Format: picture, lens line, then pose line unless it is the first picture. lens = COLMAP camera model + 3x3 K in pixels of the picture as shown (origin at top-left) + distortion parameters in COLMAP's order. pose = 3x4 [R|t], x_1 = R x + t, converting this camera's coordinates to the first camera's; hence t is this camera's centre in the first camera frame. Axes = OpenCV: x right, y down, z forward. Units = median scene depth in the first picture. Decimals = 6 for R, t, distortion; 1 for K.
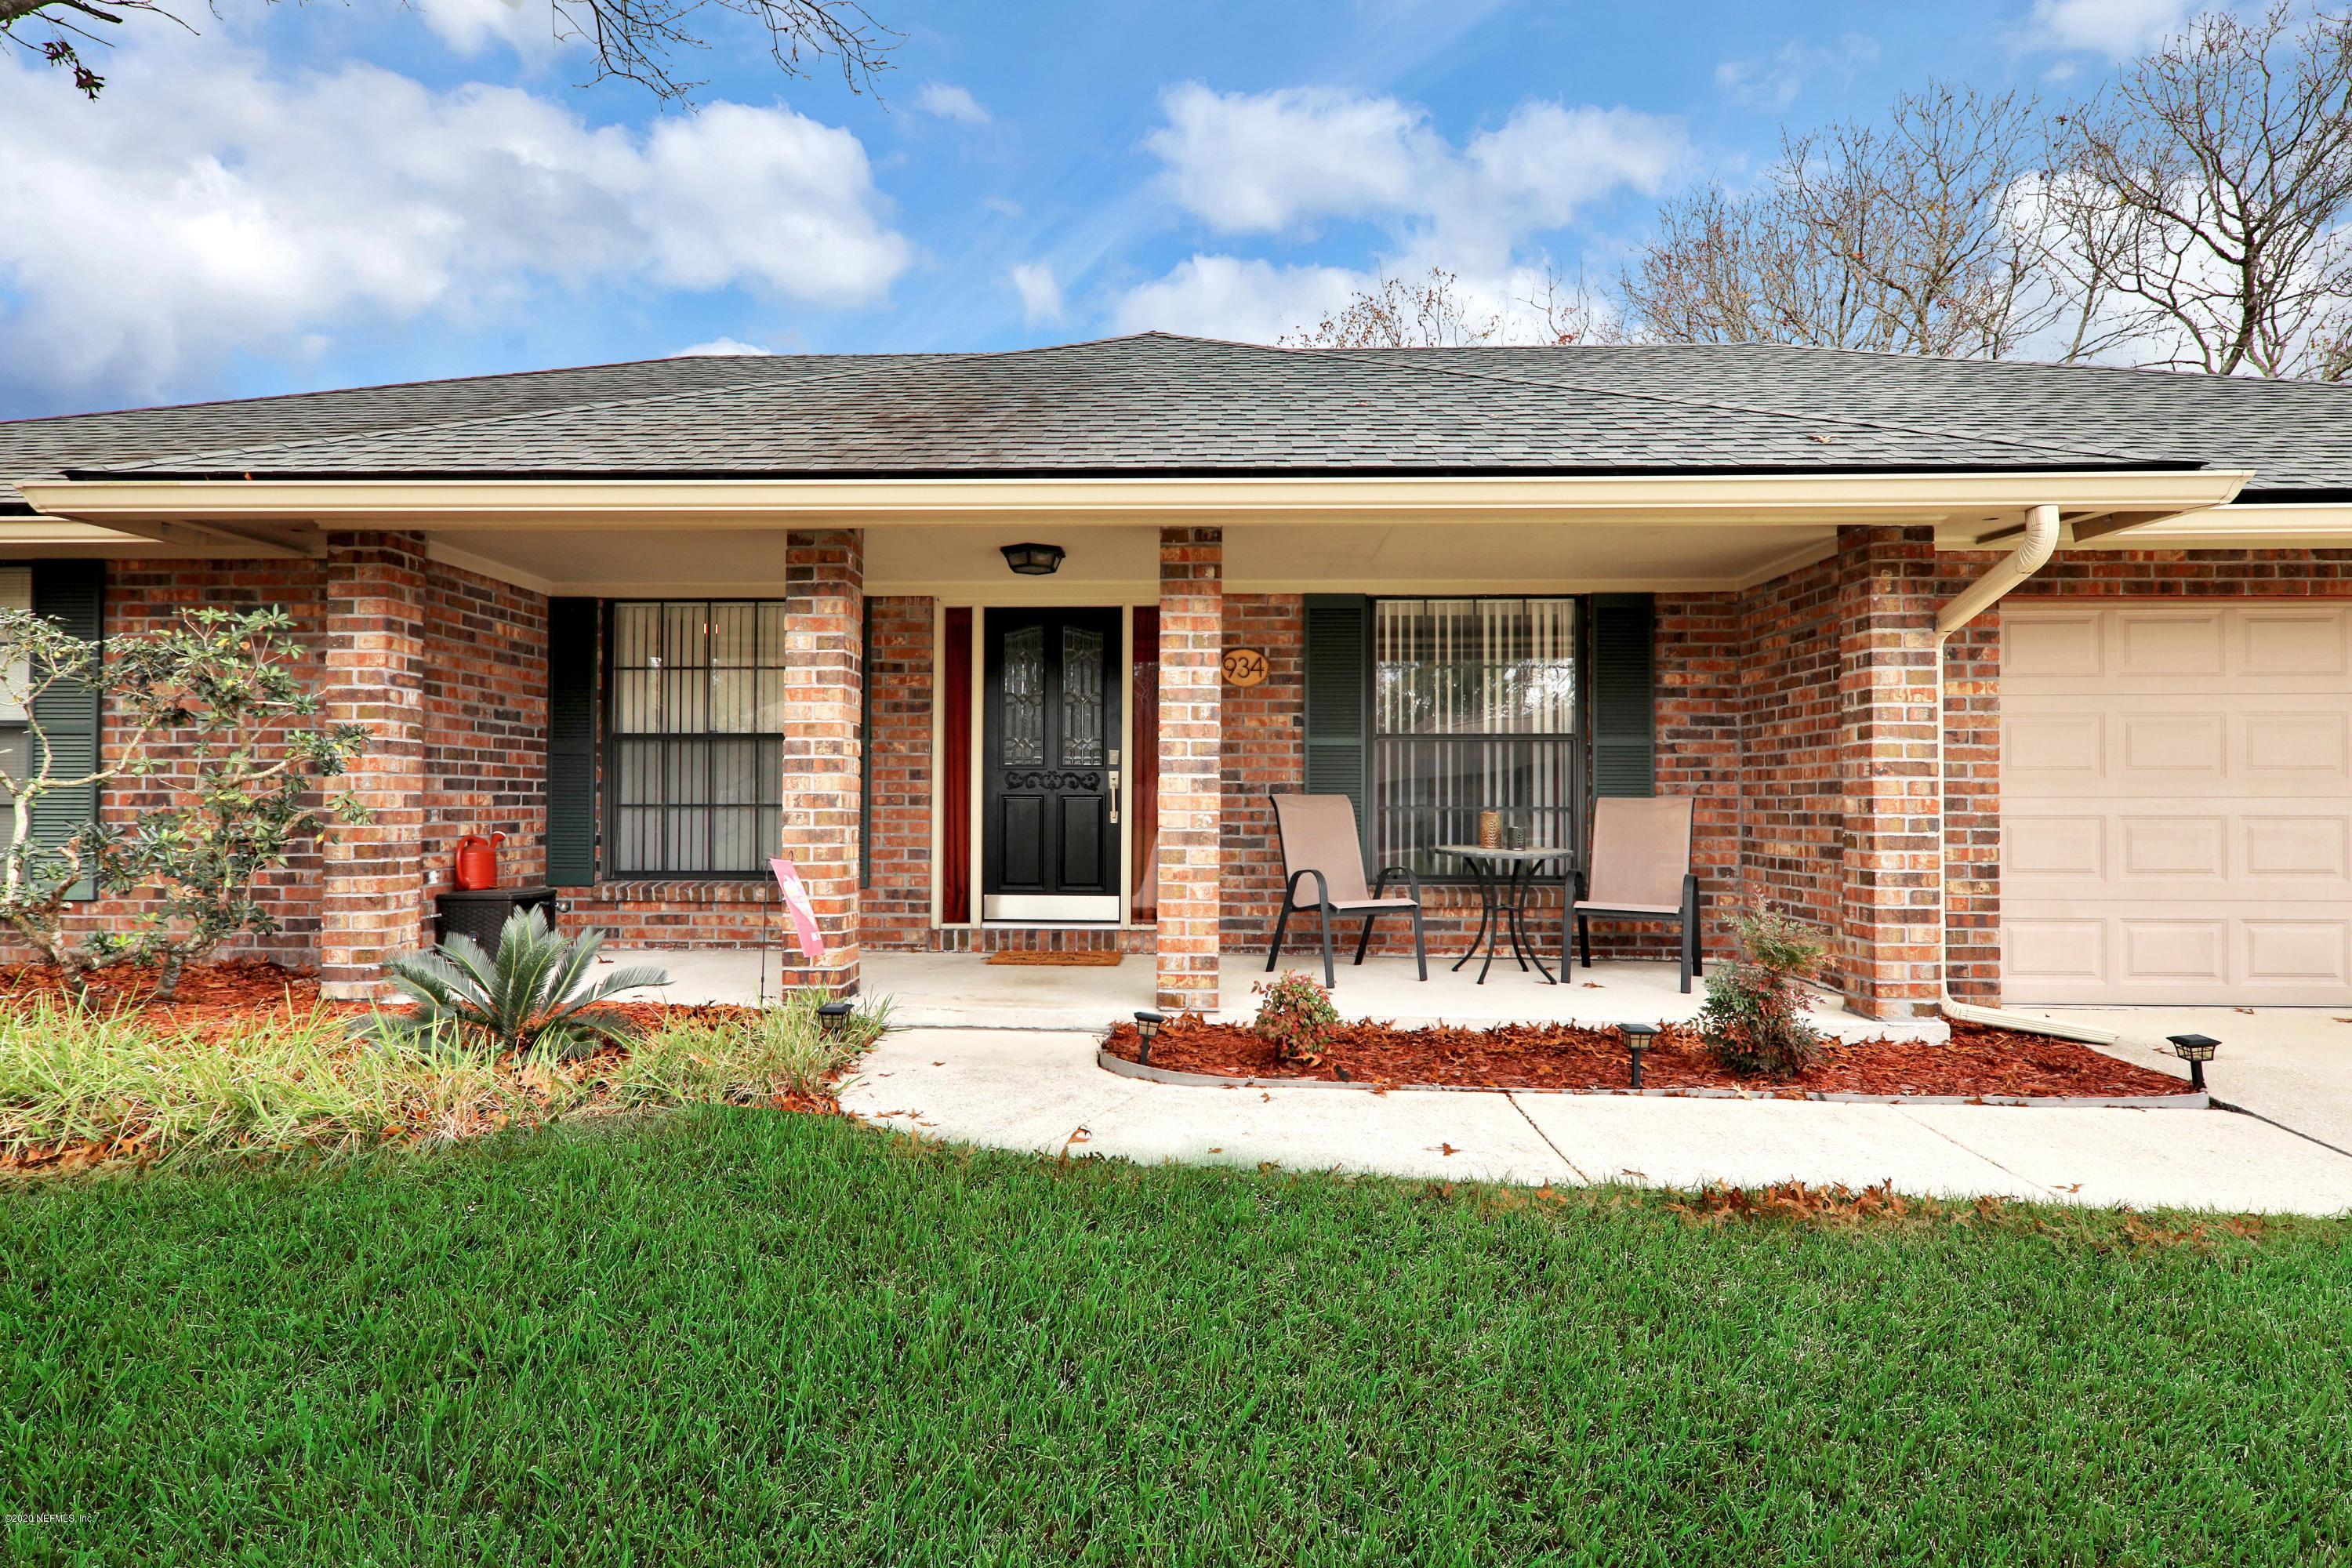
lens RADIAL K [[1191.4, 0, 1168.8], [0, 1191.4, 786.2], [0, 0, 1]] dist [0.011735, -0.000448]
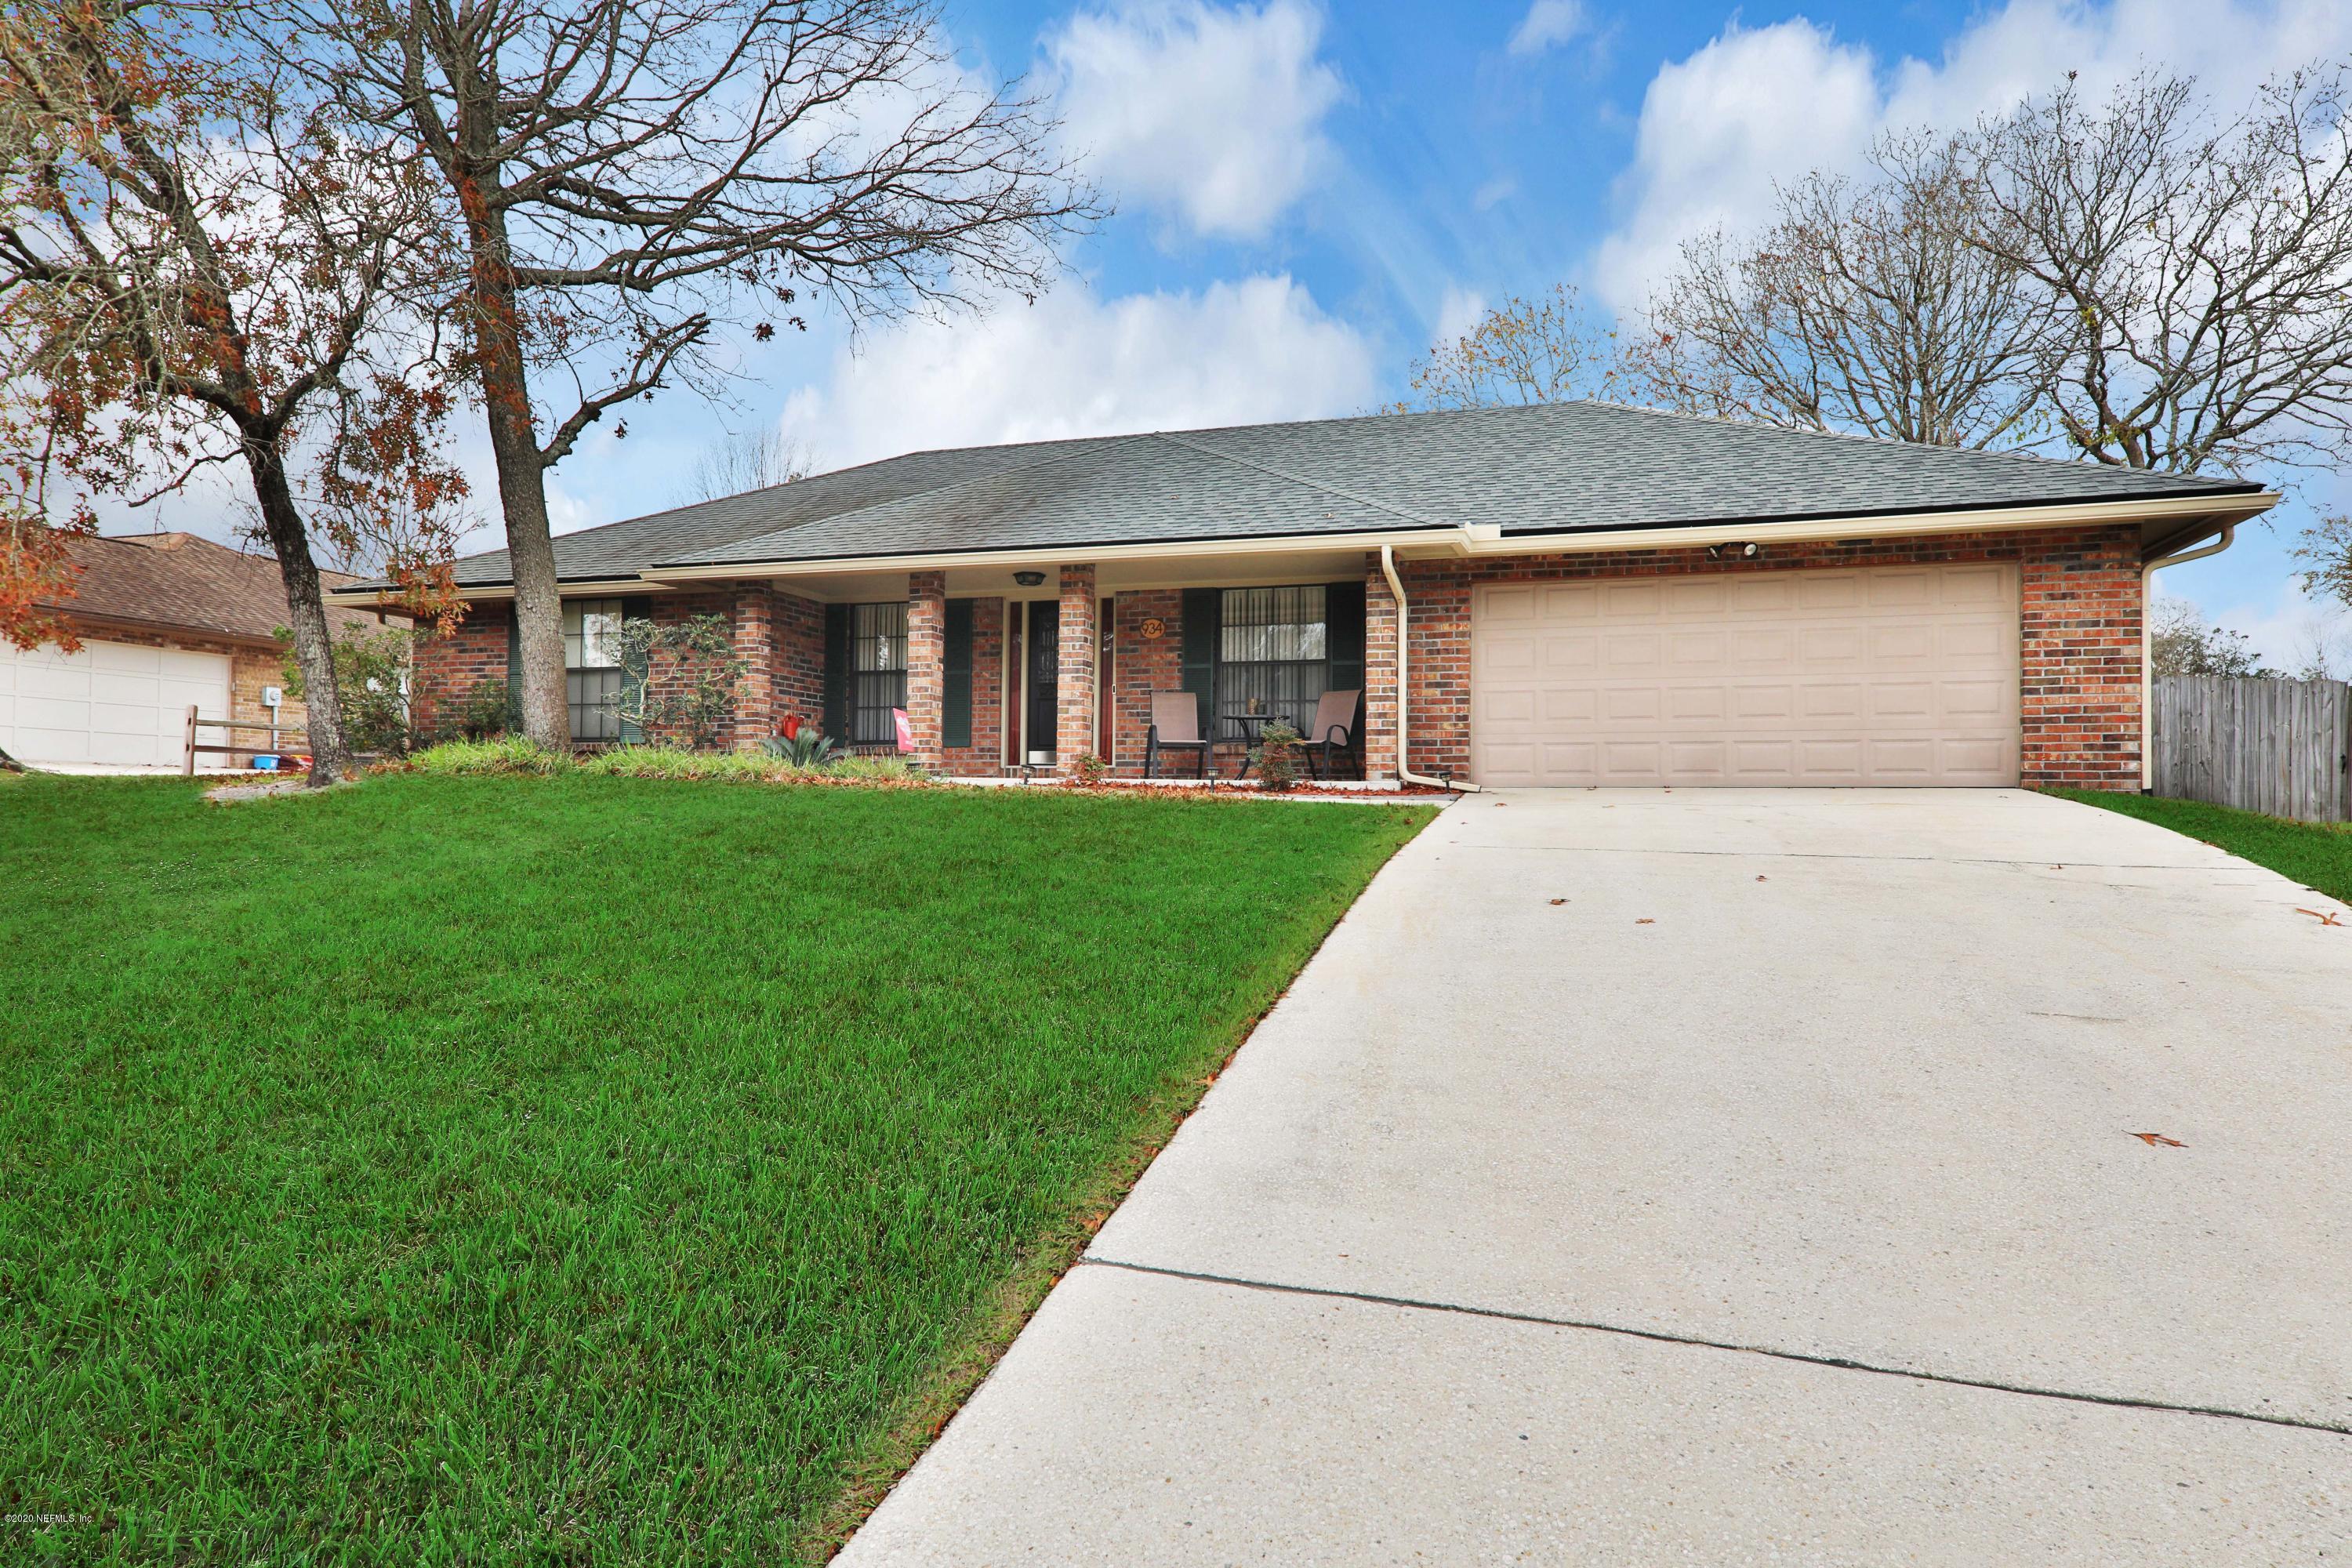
lens RADIAL K [[1396.4, 0, 1177.2], [0, 1396.4, 785.7], [0, 0, 1]] dist [0.003892, 0.000888]
pose [[0.963339, 0.001049, -0.268284, 0.849255], [-0.002998, 0.999972, -0.006857, 0.201459], [0.268269, 0.007410, 0.963315, -1.373591]]
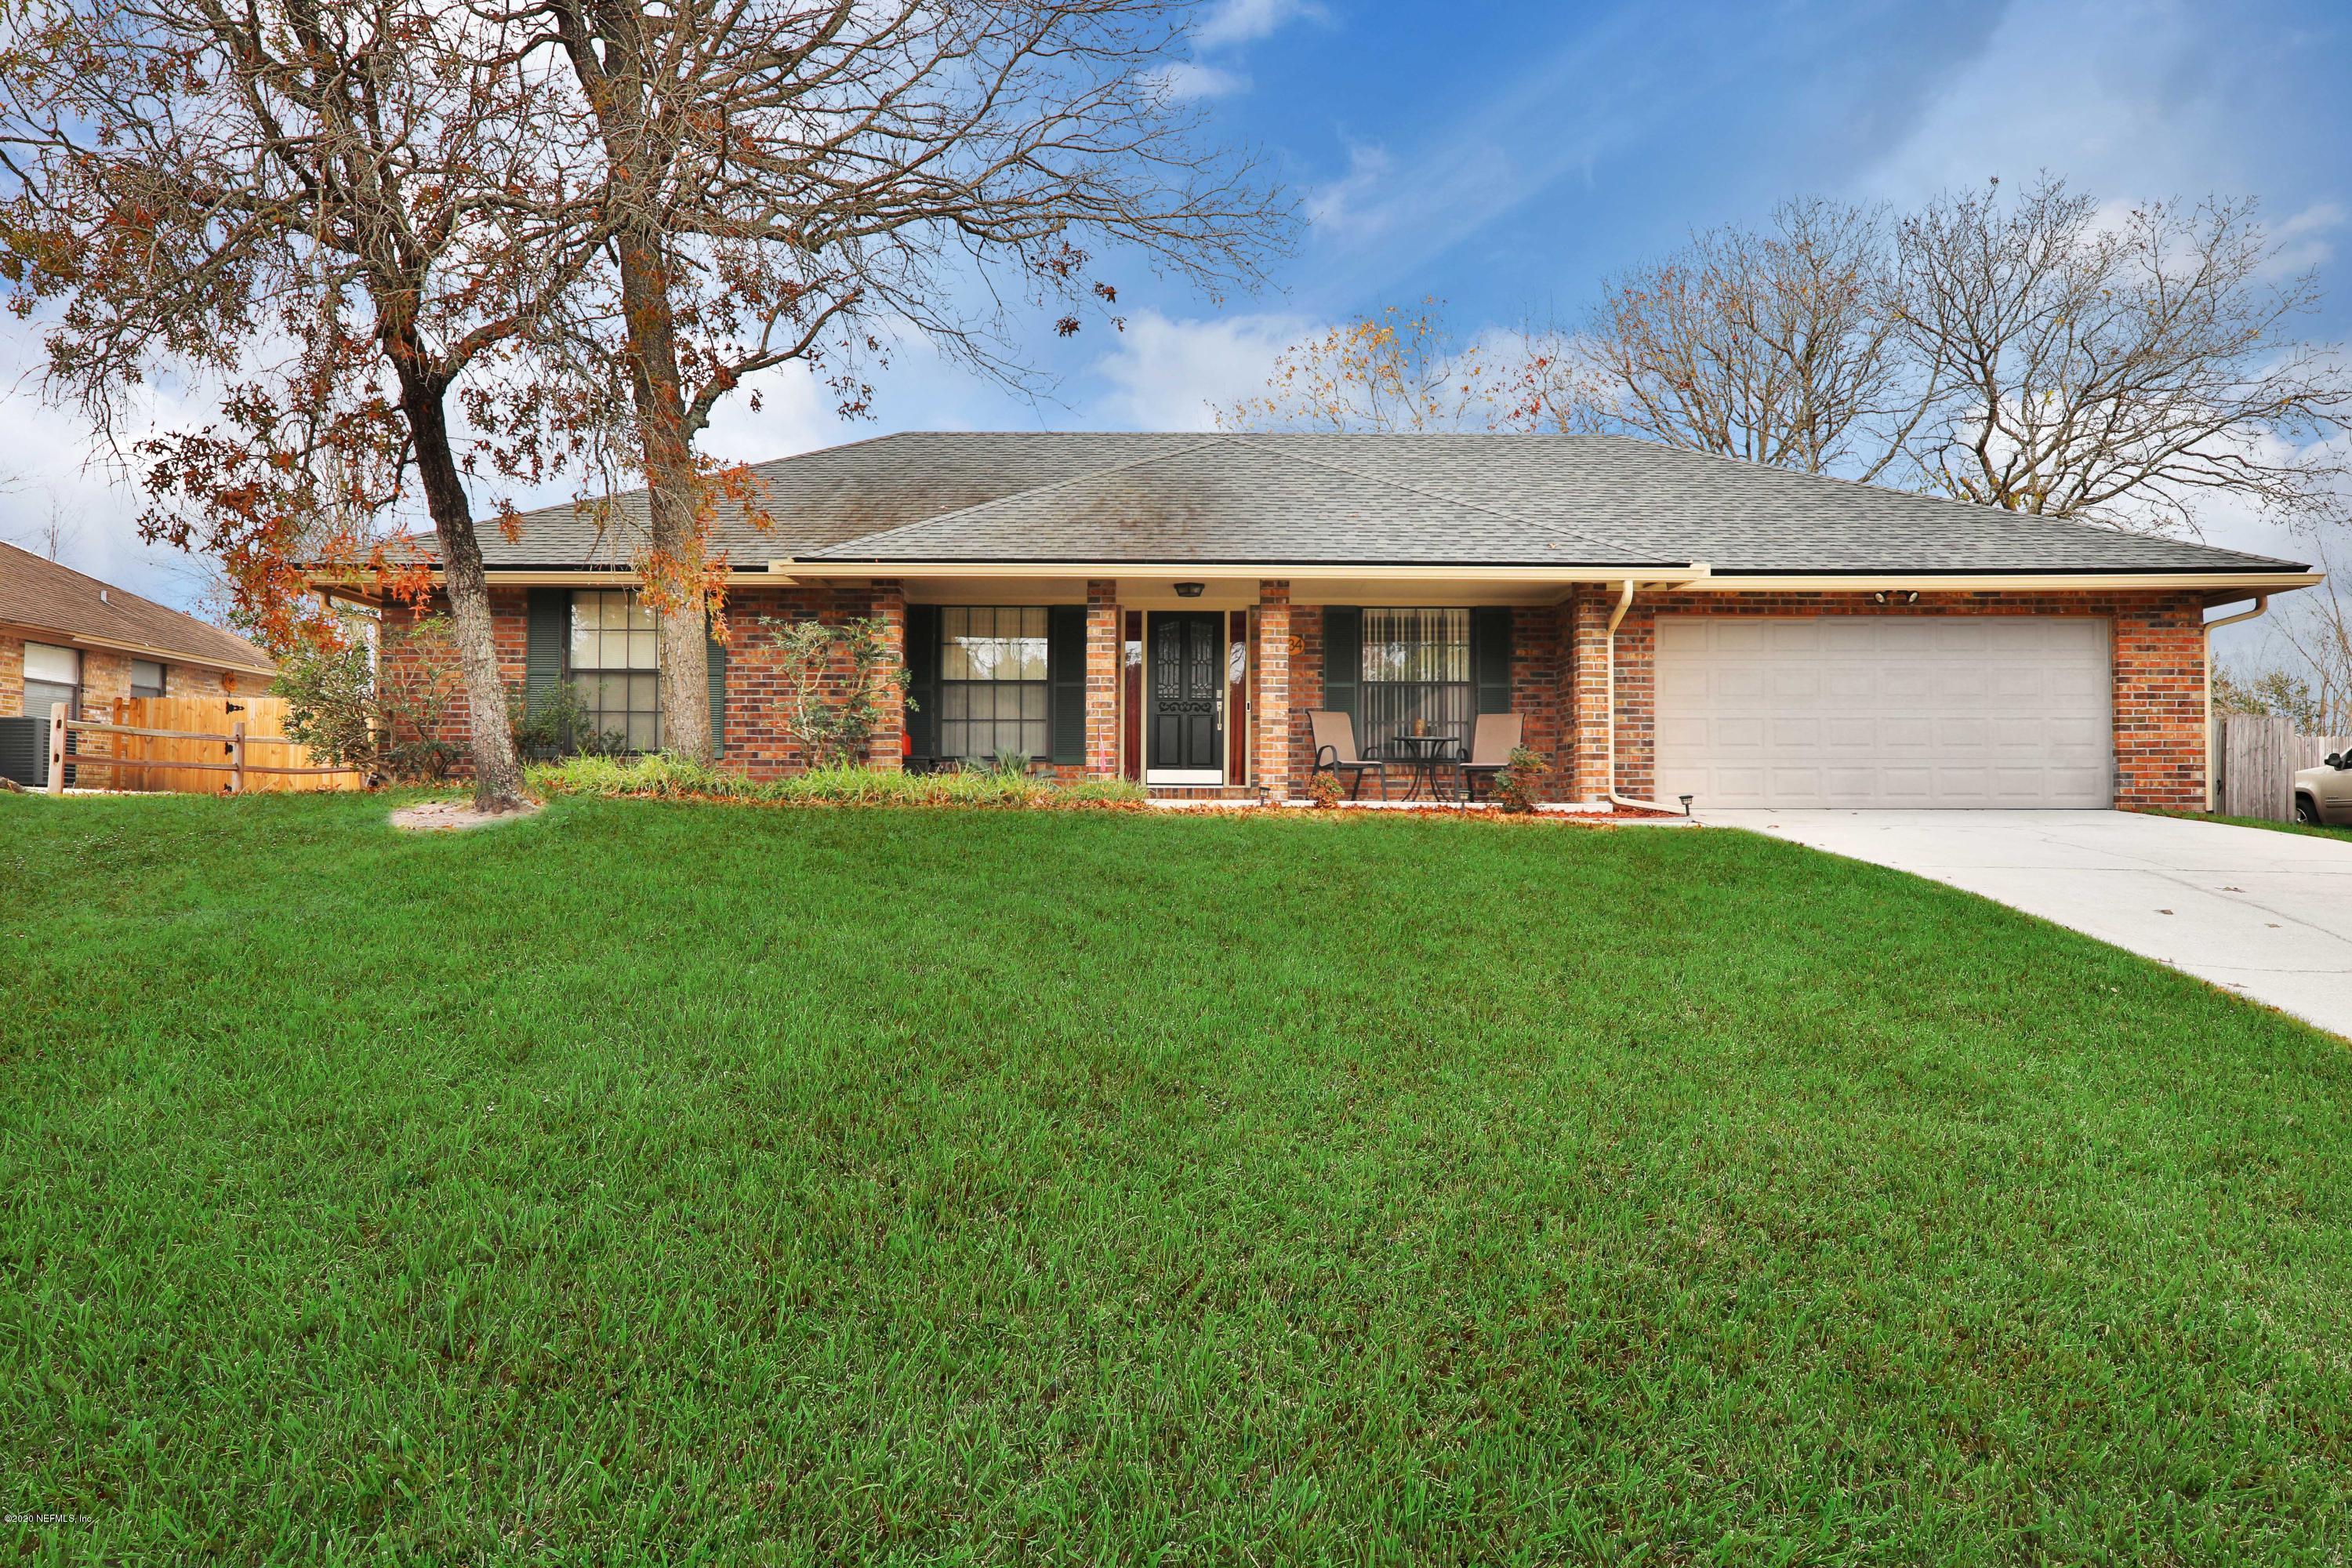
lens RADIAL K [[1558.6, 0, 1169.2], [0, 1558.6, 785.7], [0, 0, 1]] dist [0.003476, 0.001503]
pose [[0.999486, 0.002006, 0.031991, -0.247199], [-0.001648, 0.999936, -0.011199, 0.178052], [-0.032012, 0.011141, 0.999425, -1.713157]]
